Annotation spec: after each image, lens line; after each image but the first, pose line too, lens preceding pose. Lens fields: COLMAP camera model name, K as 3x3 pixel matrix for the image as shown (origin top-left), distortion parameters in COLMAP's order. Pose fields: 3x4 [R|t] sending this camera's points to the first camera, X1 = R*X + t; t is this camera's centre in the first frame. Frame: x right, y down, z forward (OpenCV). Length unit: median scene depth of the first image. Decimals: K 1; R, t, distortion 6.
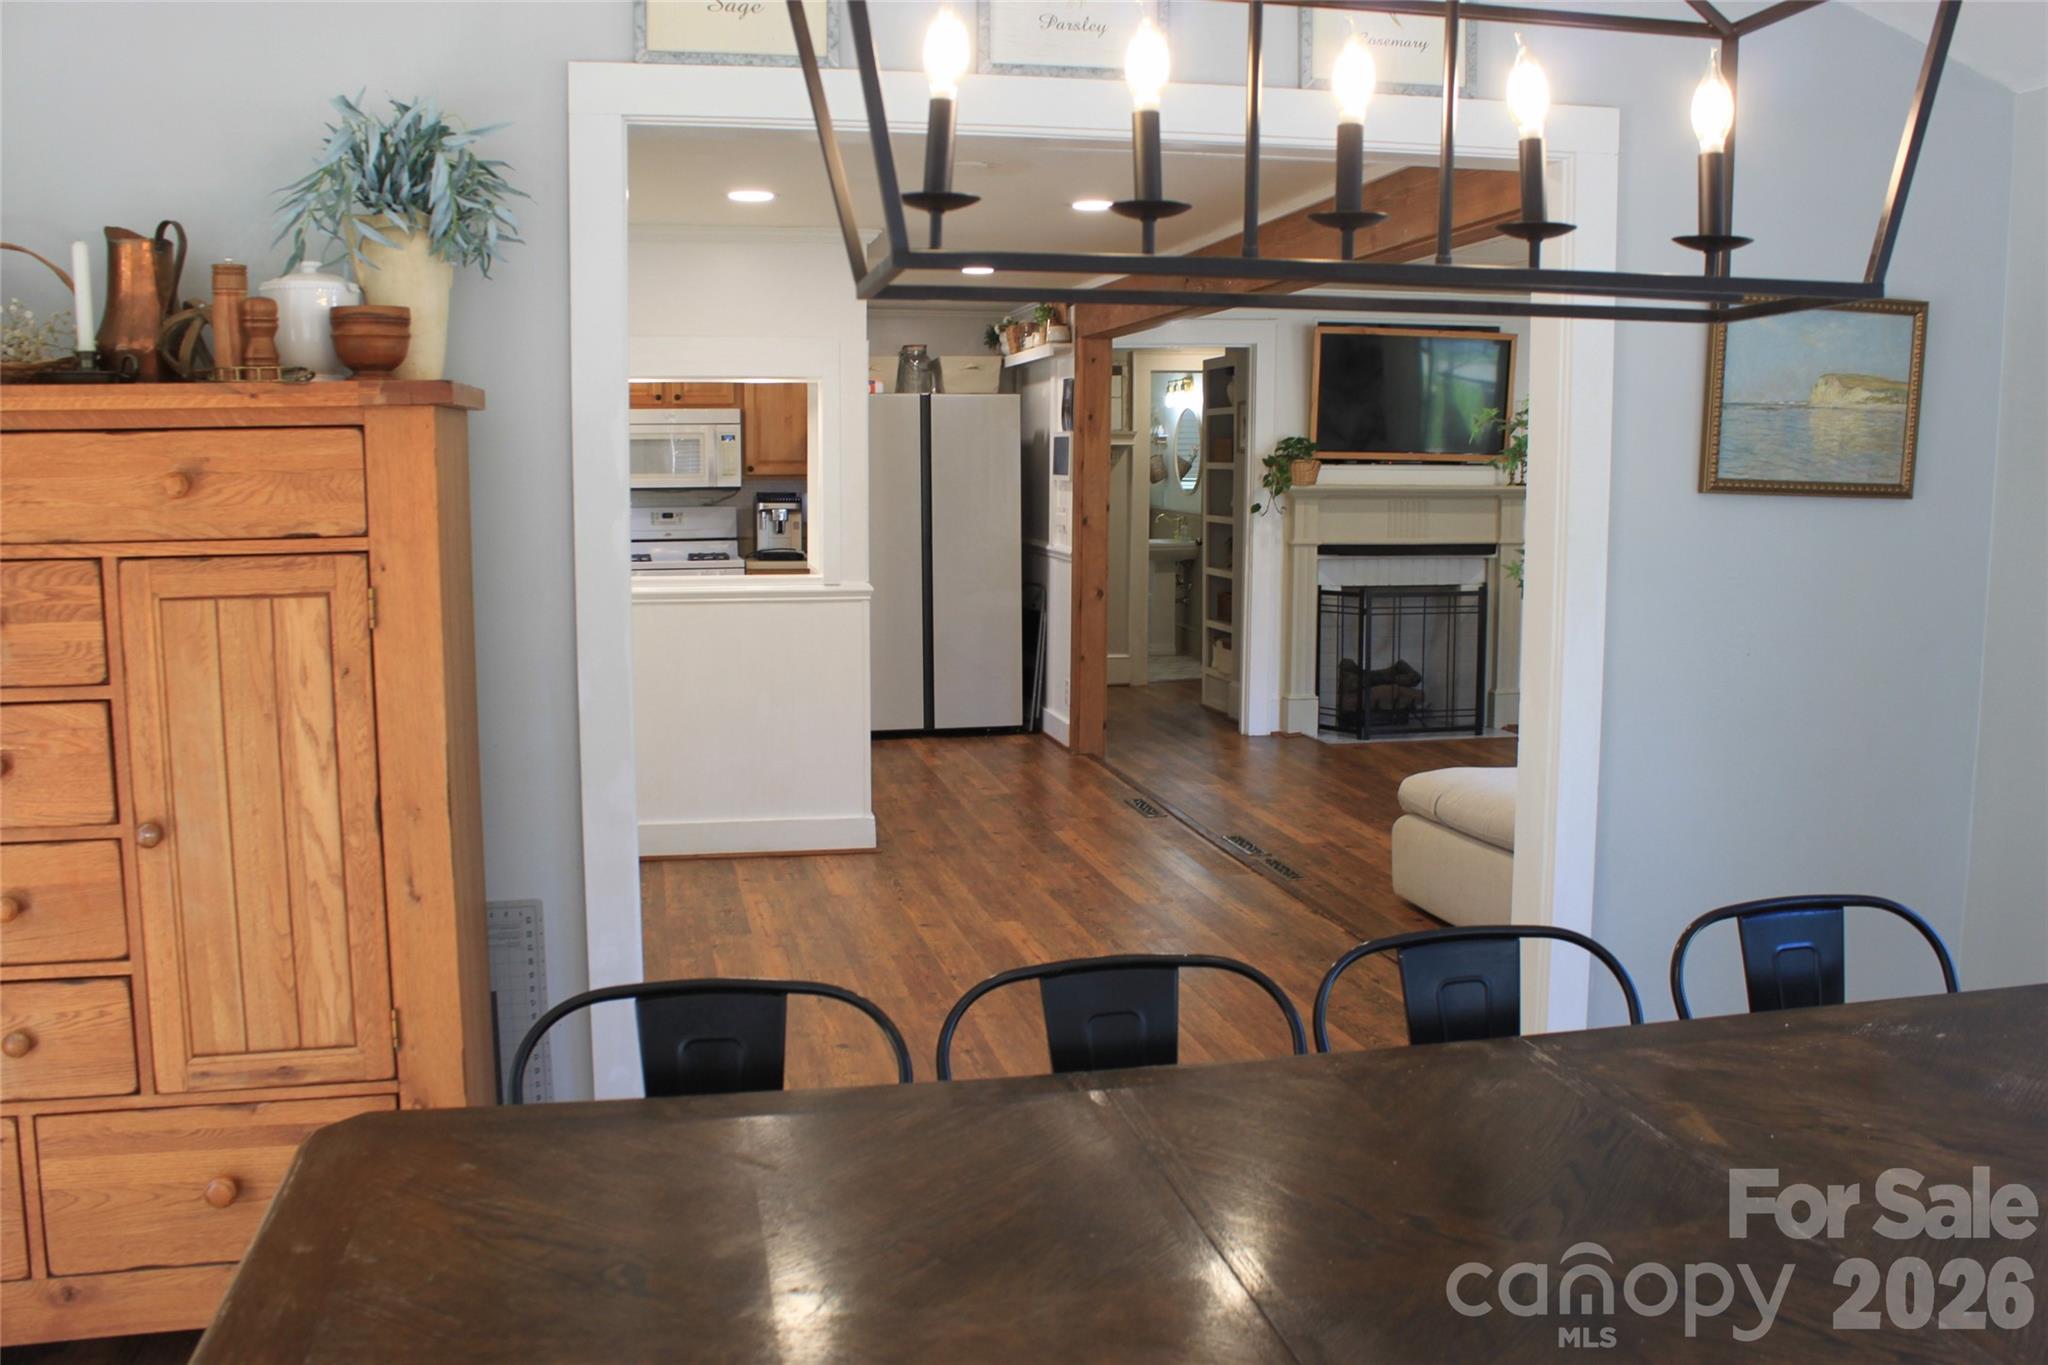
lens RADIAL K [[1778.2, 0, 1025.0], [0, 1778.2, 671.8], [0, 0, 1]] dist [-0.163445, 0.156339]
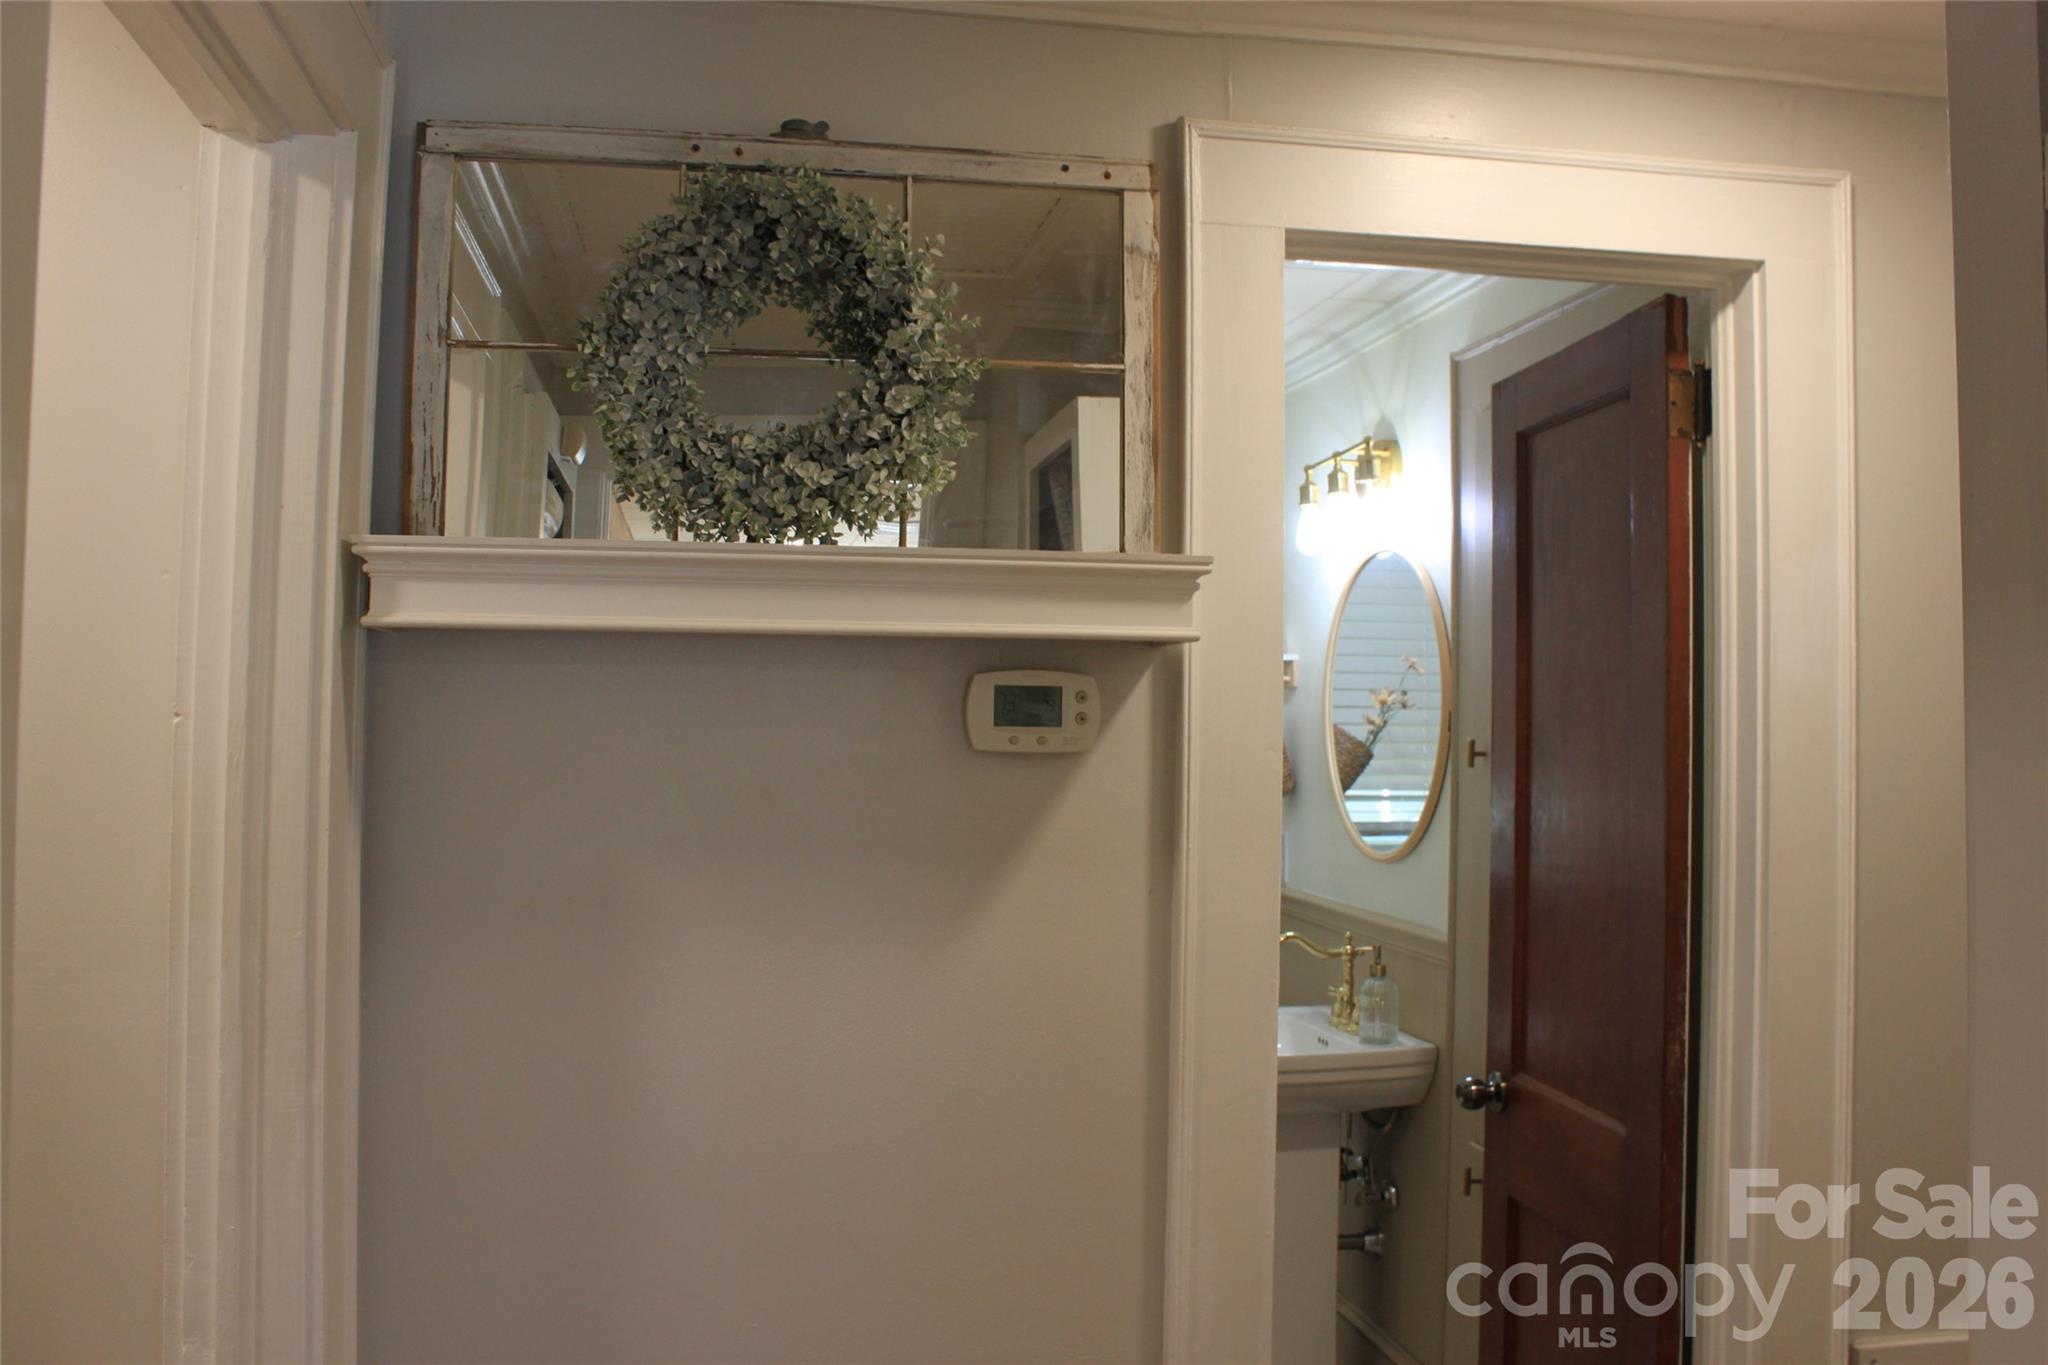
lens RADIAL K [[1778.2, 0, 1025.0], [0, 1778.2, 671.8], [0, 0, 1]] dist [-0.163445, 0.156339]
pose [[0.999446, 0.010223, -0.031688, 0.044371], [-0.015024, 0.987770, -0.155190, -0.085832], [0.029714, 0.155580, 0.987376, 0.725287]]
